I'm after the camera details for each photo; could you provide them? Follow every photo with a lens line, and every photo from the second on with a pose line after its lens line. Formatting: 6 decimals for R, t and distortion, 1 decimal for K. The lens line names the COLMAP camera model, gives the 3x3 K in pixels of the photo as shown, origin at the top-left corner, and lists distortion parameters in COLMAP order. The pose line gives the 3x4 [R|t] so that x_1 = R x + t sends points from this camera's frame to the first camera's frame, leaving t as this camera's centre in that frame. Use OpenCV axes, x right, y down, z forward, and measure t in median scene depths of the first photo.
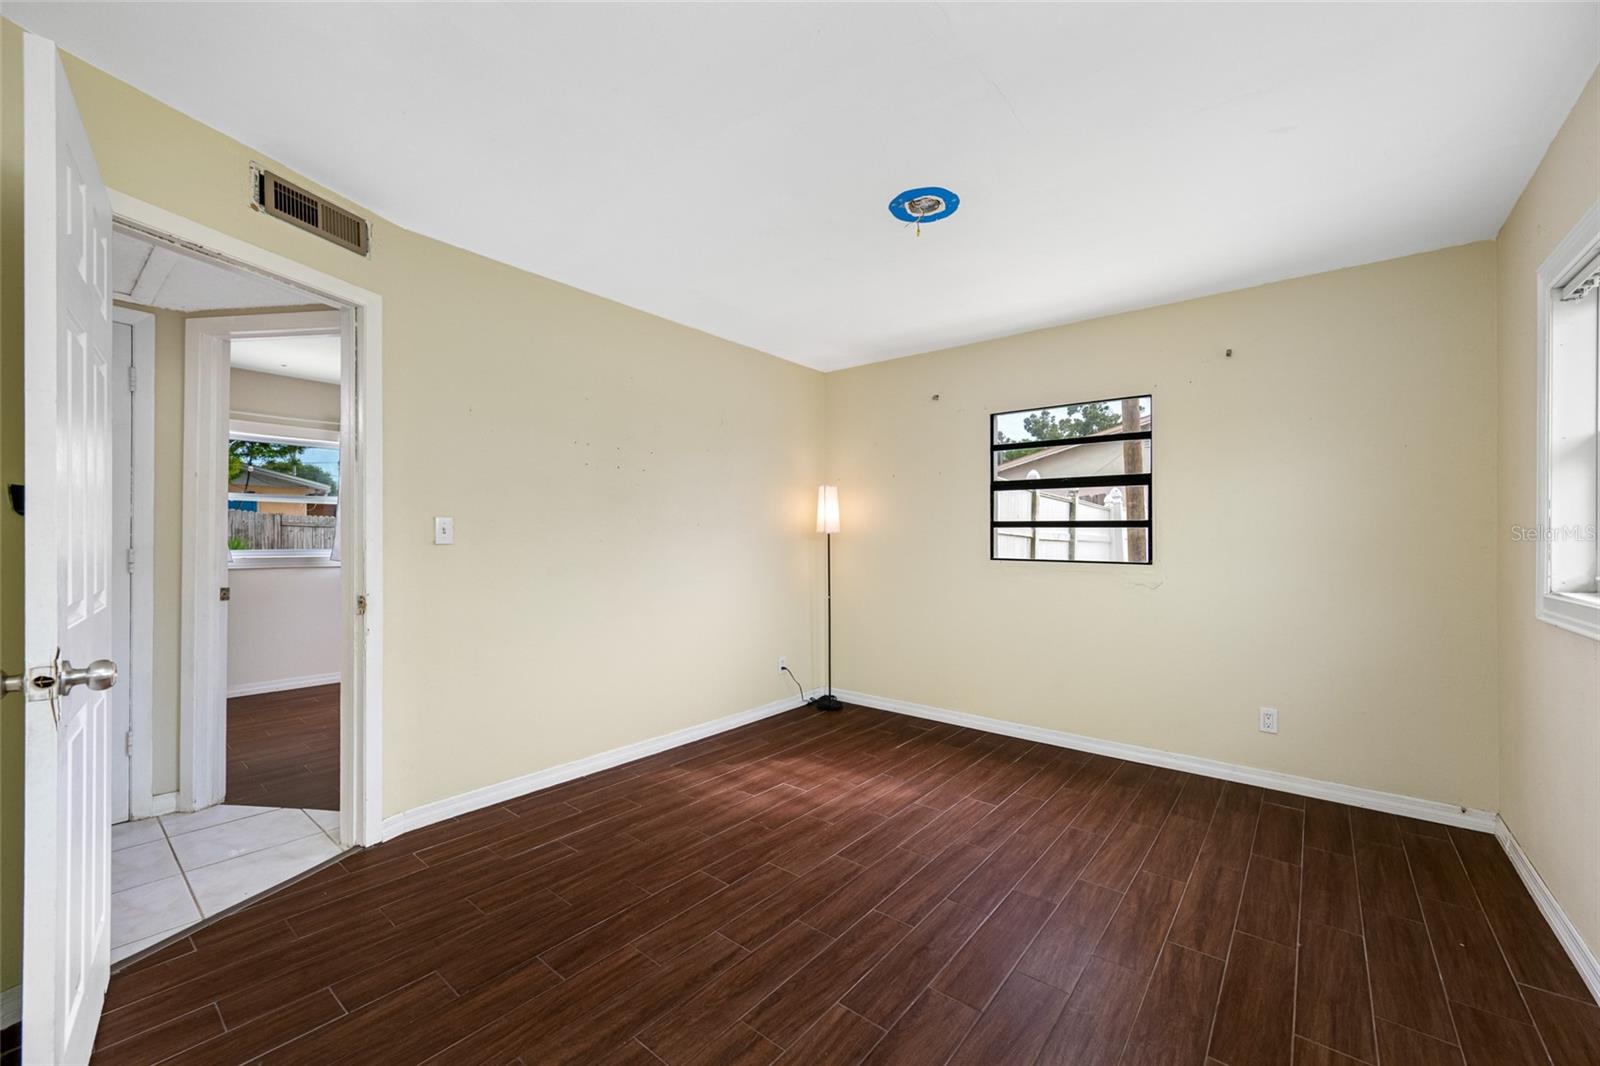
lens RADIAL K [[633.5, 0, 792.8], [0, 633.5, 533.4], [0, 0, 1]] dist [0.001275, 0.000663]
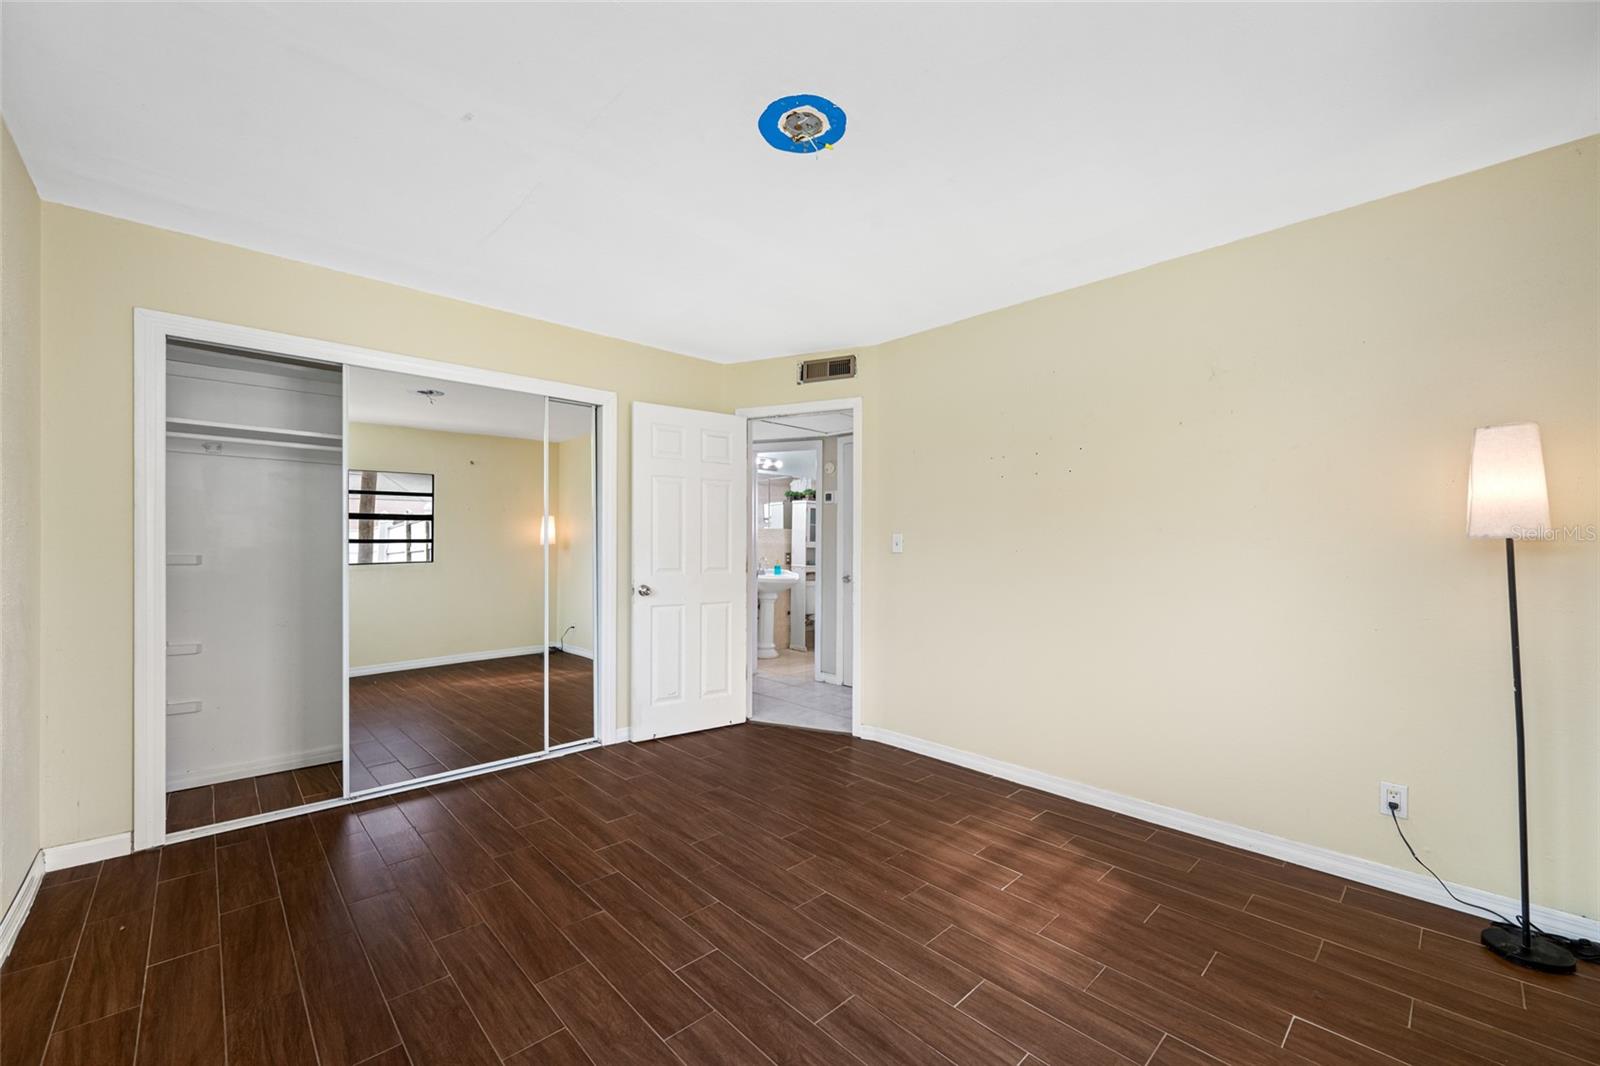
lens RADIAL K [[633.5, 0, 819.4], [0, 633.5, 553.4], [0, 0, 1]] dist [0.001275, 0.000663]
pose [[-0.102377, 0.007422, -0.994718, 0.810422], [0.005826, 0.999959, 0.006862, 0.006497], [0.994729, -0.005093, -0.102416, 0.899056]]
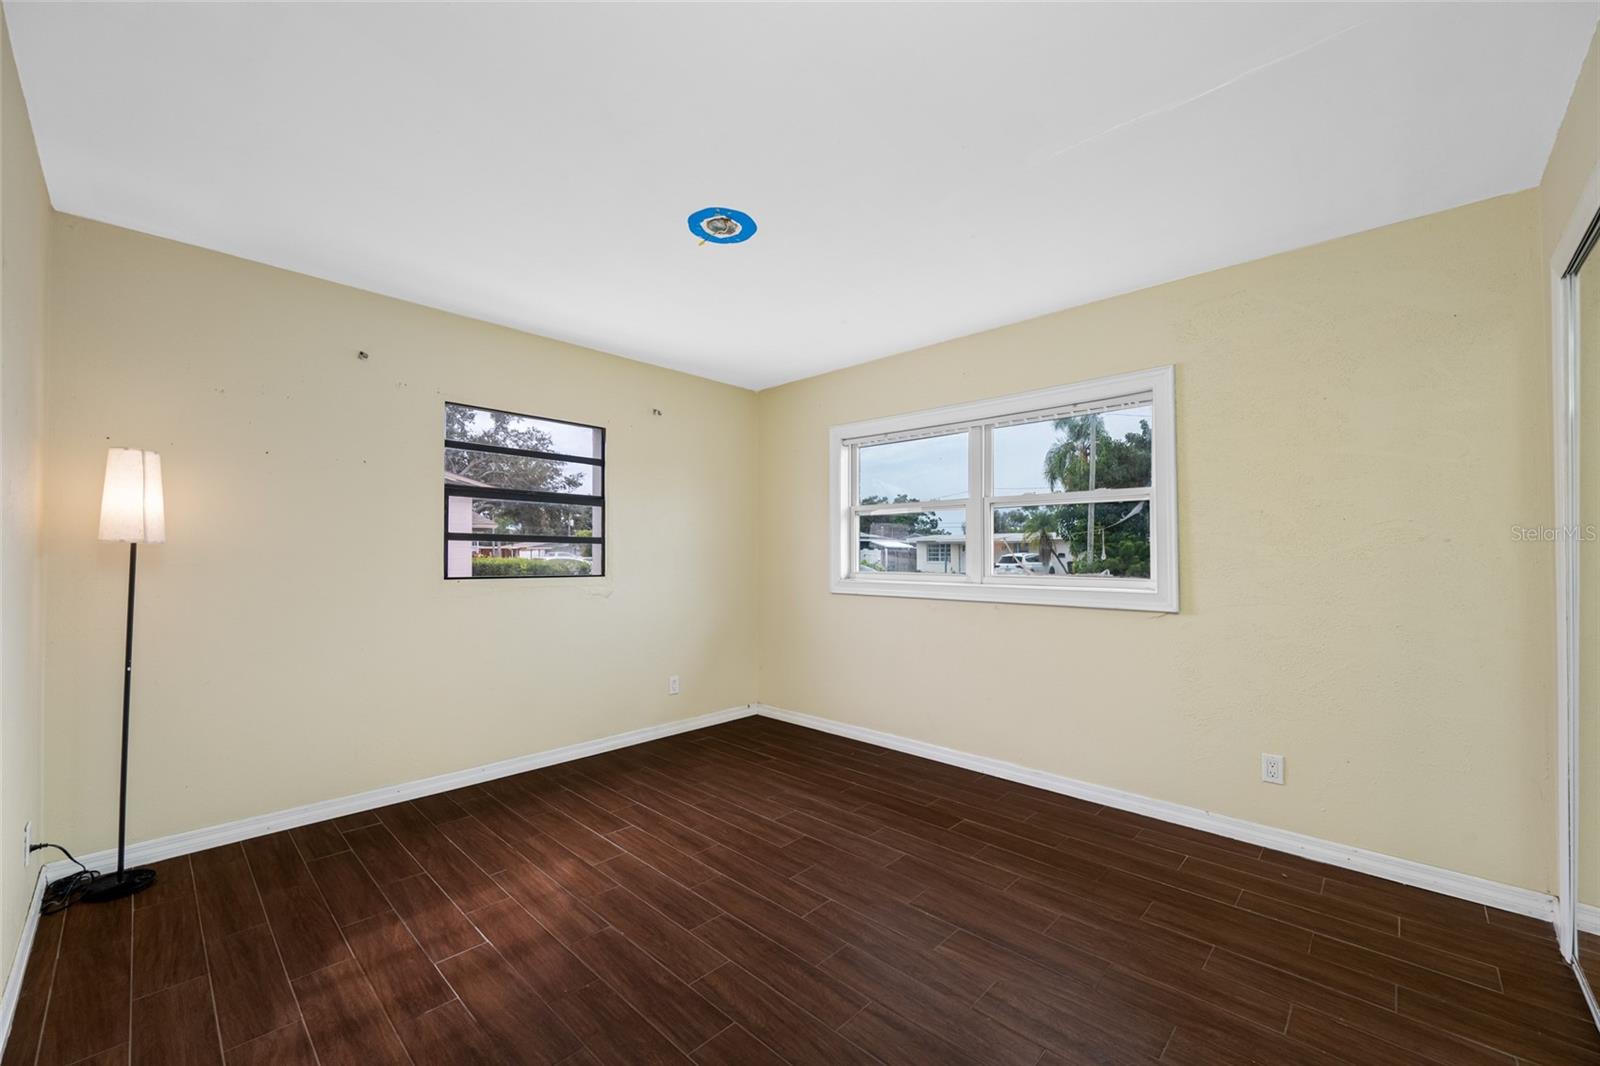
lens RADIAL K [[633.5, 0, 806.7], [0, 633.5, 540.1], [0, 0, 1]] dist [0.001275, 0.000663]
pose [[0.065377, 0.014624, 0.997753, -0.643054], [-0.014181, 0.999805, -0.013725, -0.006473], [-0.997760, -0.013251, 0.065572, 0.656244]]
